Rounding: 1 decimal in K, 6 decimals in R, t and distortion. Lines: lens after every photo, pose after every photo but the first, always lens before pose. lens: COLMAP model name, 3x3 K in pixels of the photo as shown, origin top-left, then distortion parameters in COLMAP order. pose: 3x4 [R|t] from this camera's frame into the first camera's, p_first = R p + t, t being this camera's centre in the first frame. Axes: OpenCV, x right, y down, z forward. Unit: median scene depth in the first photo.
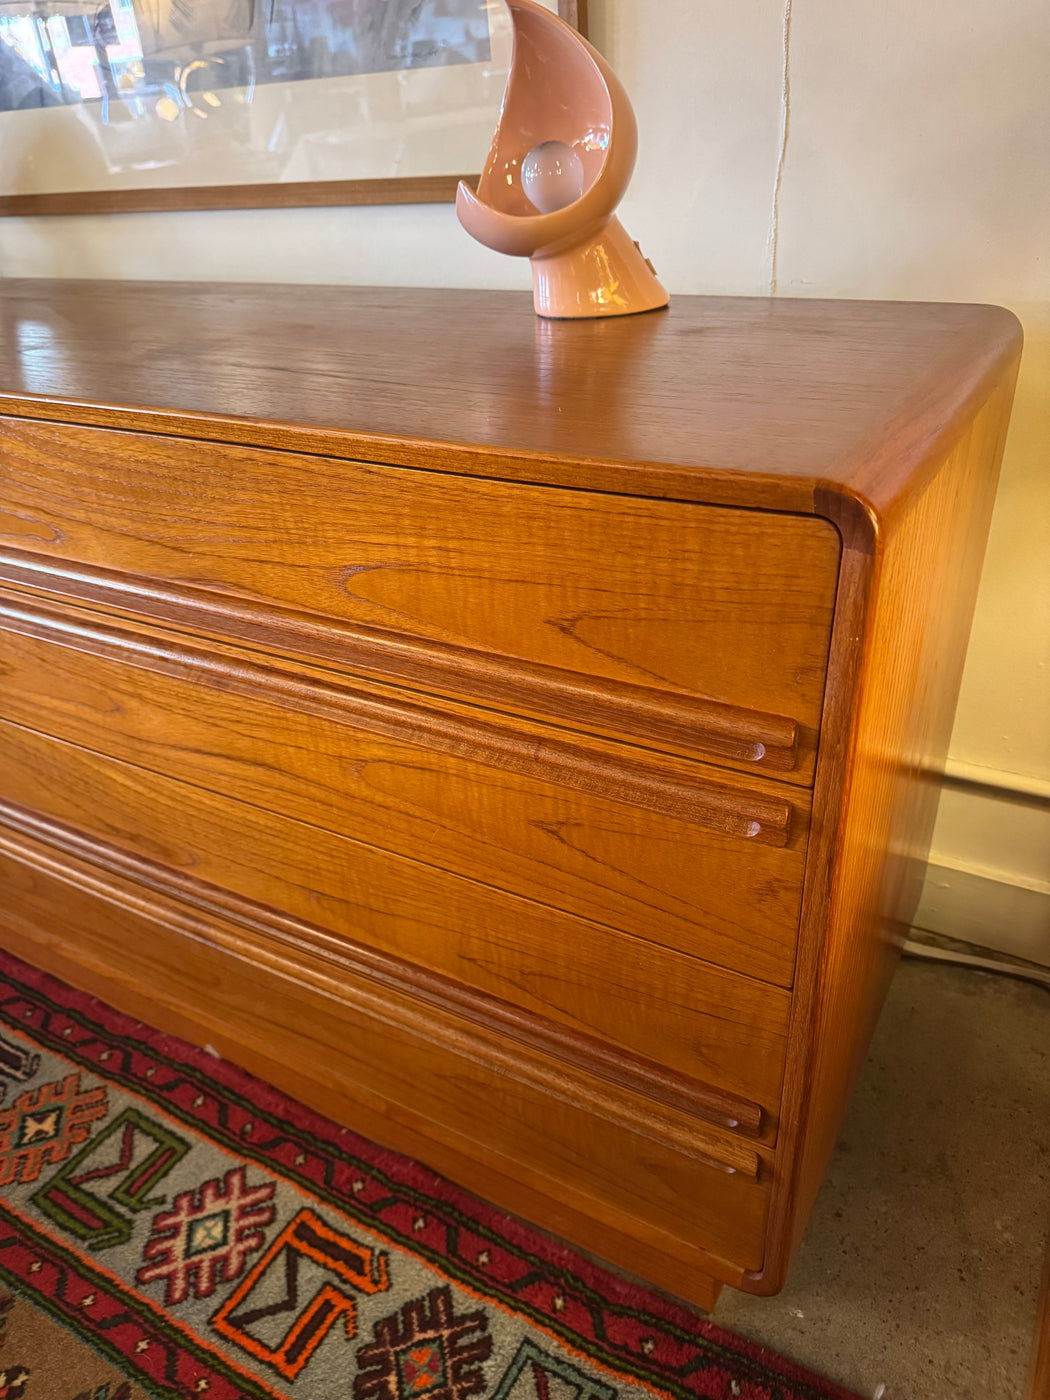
lens RADIAL K [[1006.9, 0, 525.2], [0, 1006.9, 696.7], [0, 0, 1]] dist [0.010849, -0.030912]
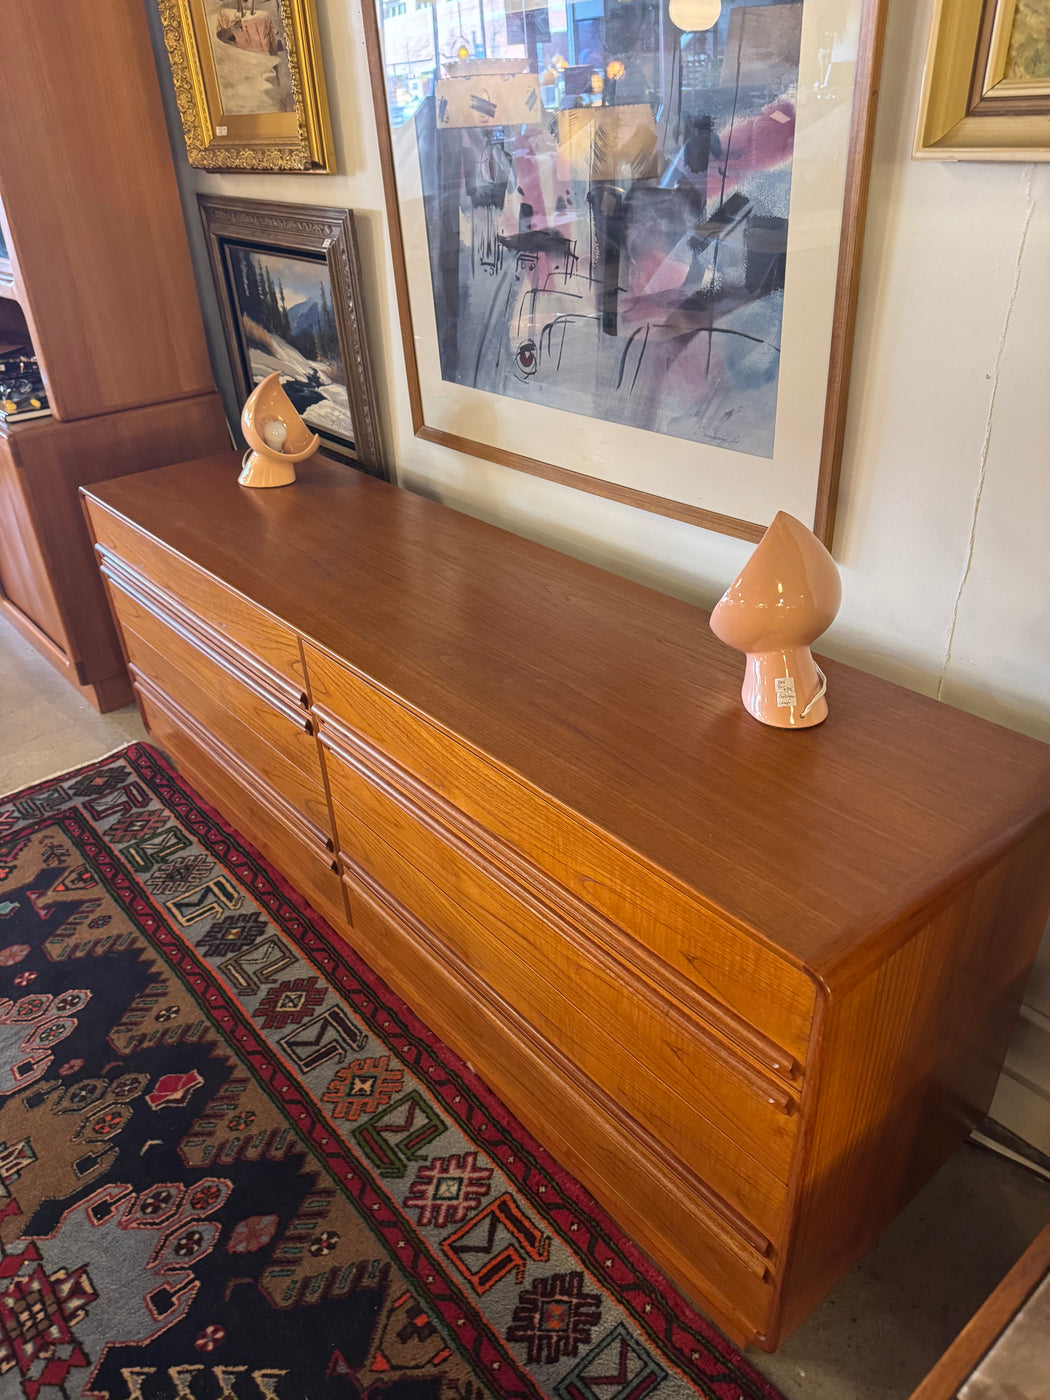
lens RADIAL K [[995.0, 0, 525.0], [0, 995.0, 700.0], [0, 0, 1]] dist [0.005875, -0.014499]
pose [[0.939390, 0.185609, -0.288265, 0.123110], [-0.175310, 0.982598, 0.061385, -0.381515], [0.294642, -0.007129, 0.955581, -0.517852]]
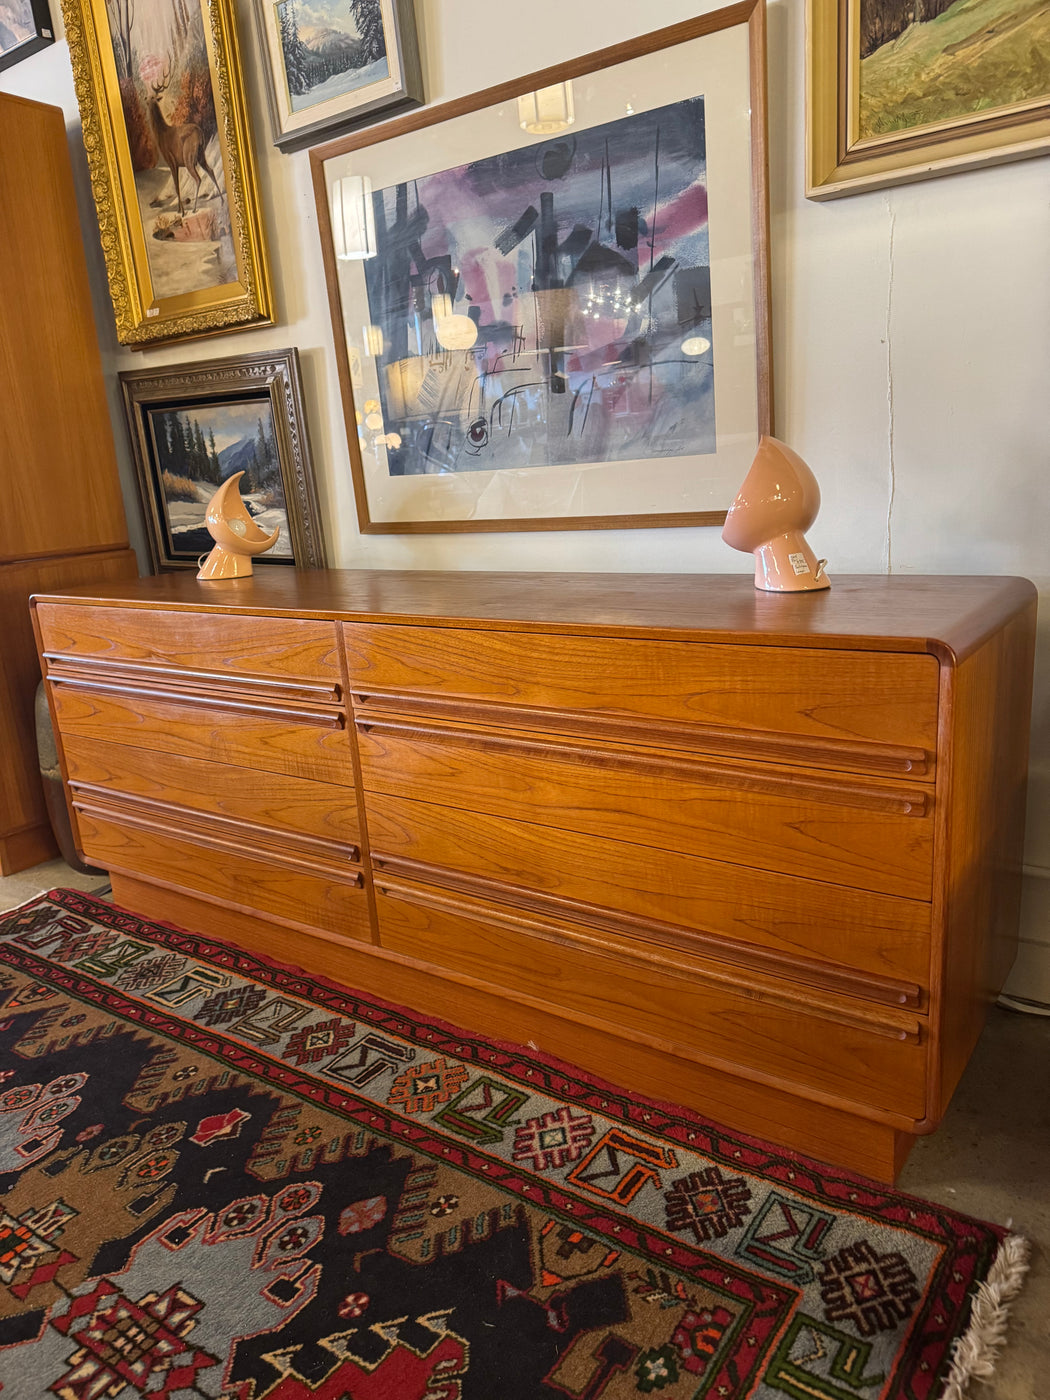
lens RADIAL K [[995.0, 0, 525.0], [0, 995.0, 700.0], [0, 0, 1]] dist [0.005875, -0.014499]
pose [[0.994964, 0.007979, -0.099917, -0.225824], [-0.034008, 0.964571, -0.261624, 0.306082], [0.094290, 0.263704, 0.959984, -0.703509]]
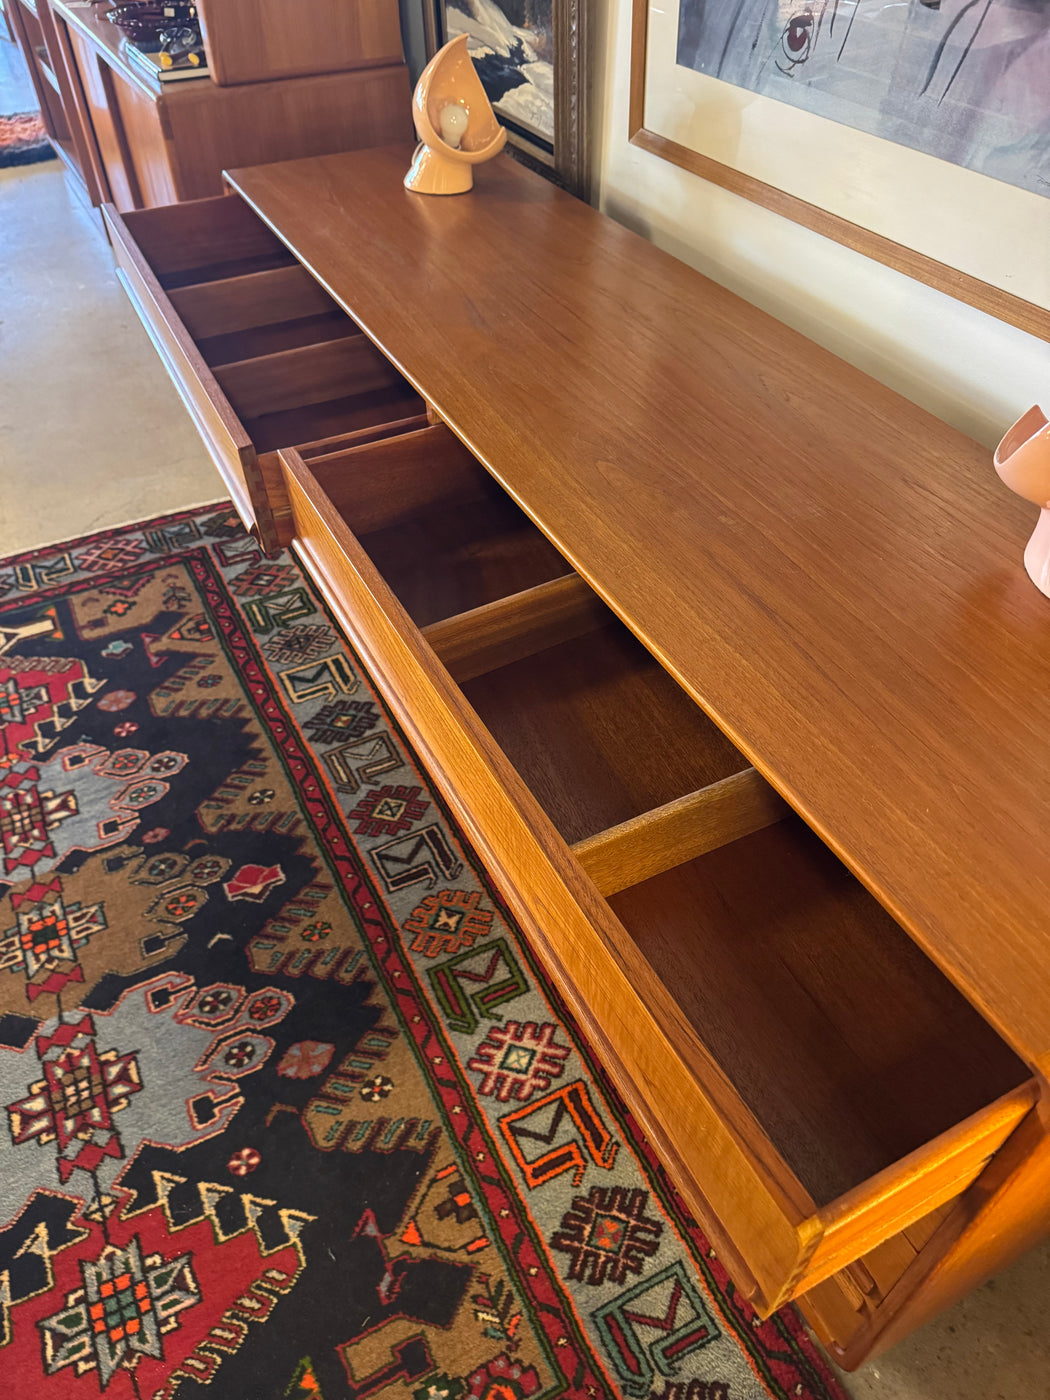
lens RADIAL K [[989.8, 0, 531.5], [0, 989.8, 703.7], [0, 0, 1]] dist [0.061094, -0.114459]
pose [[0.836189, 0.411841, -0.362181, 0.010317], [-0.298612, 0.895800, 0.329201, -0.435431], [0.460020, -0.167122, 0.872039, -0.170134]]
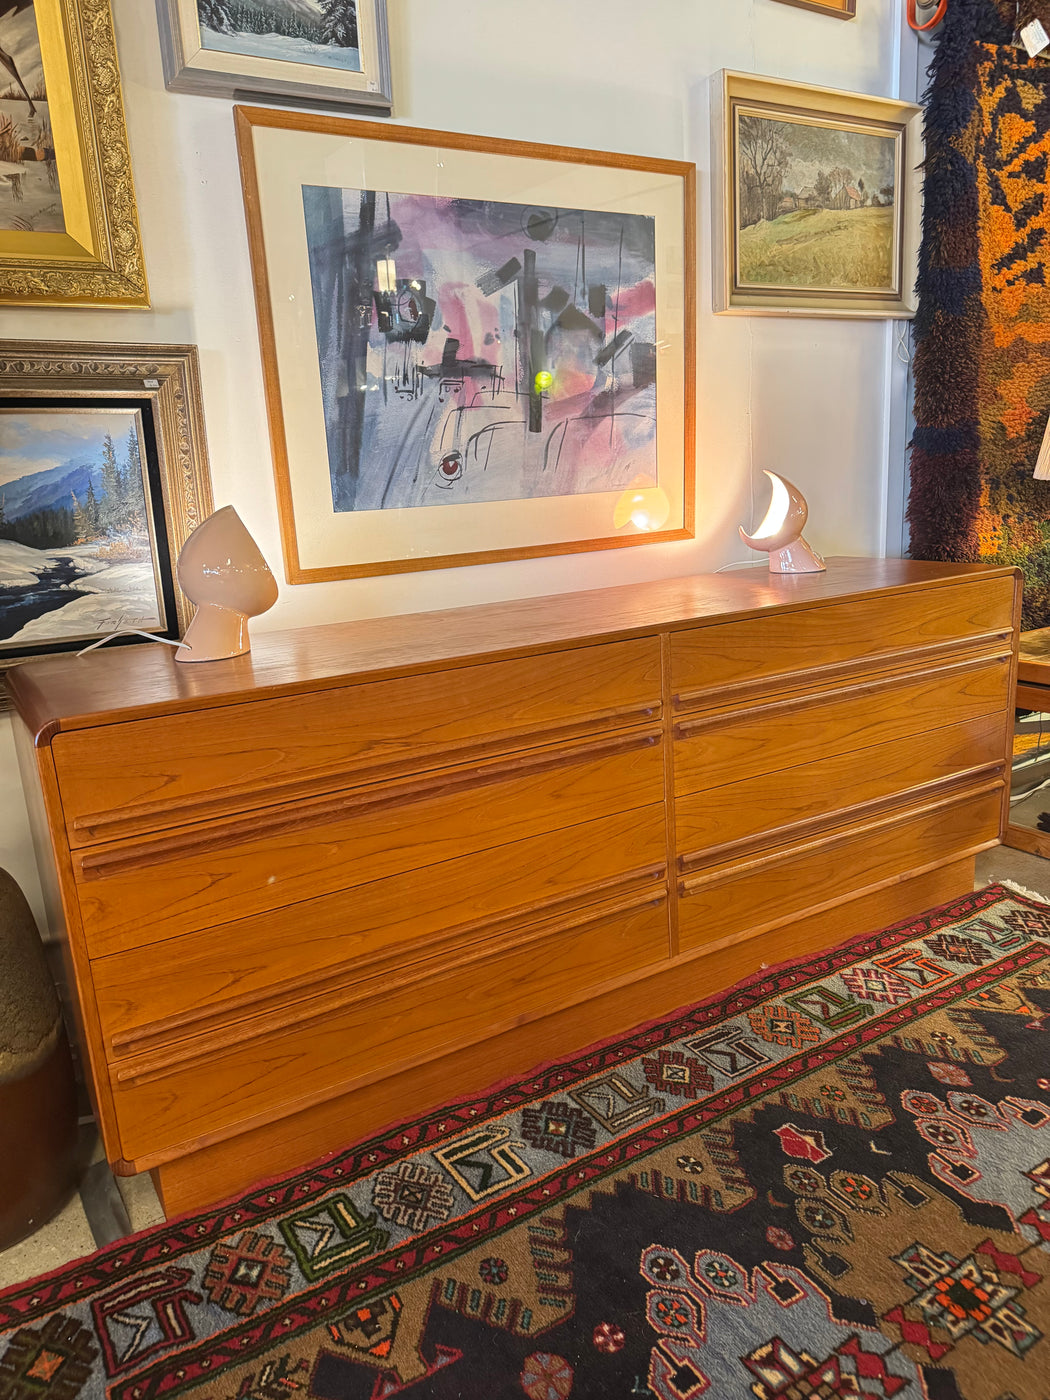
lens RADIAL K [[995.0, 0, 525.0], [0, 995.0, 700.0], [0, 0, 1]] dist [0.005875, -0.014499]
pose [[0.481720, -0.173928, 0.858892, -2.453496], [0.460848, 0.883913, -0.079478, -0.154267], [-0.745362, 0.434105, 0.505953, 0.278360]]
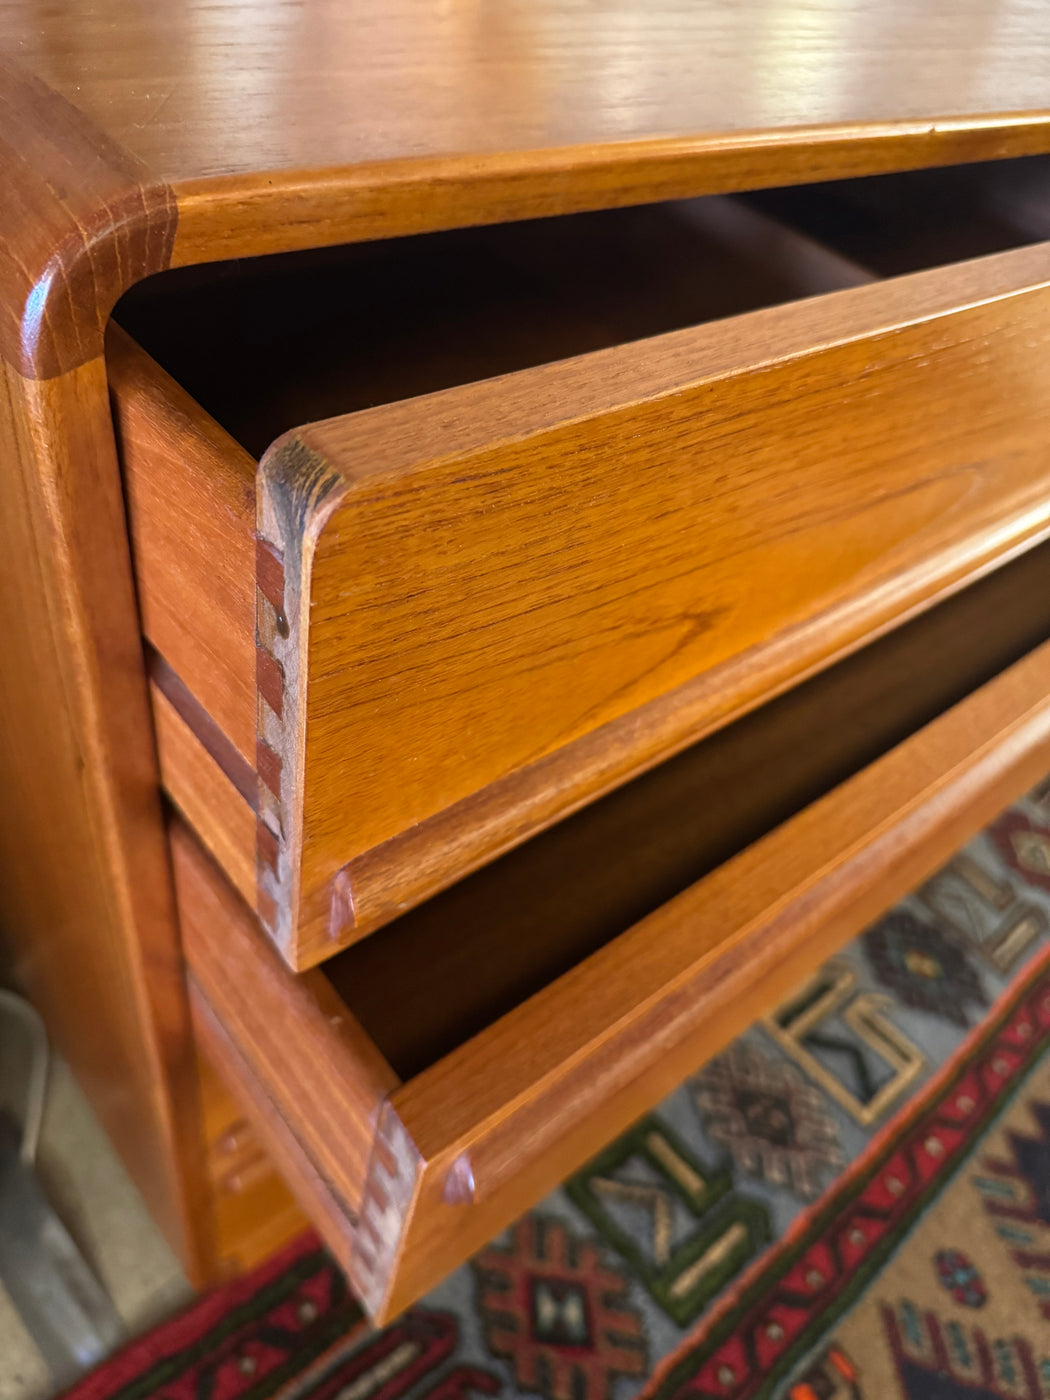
lens RADIAL K [[1065.5, 0, 563.4], [0, 1065.5, 701.1], [0, 0, 1]] dist [-0.008844, -0.009849]
pose [[0.305098, -0.576715, 0.757836, -1.903933], [0.288814, 0.814333, 0.503436, -0.552779], [-0.907470, 0.065276, 0.415014, 1.298867]]
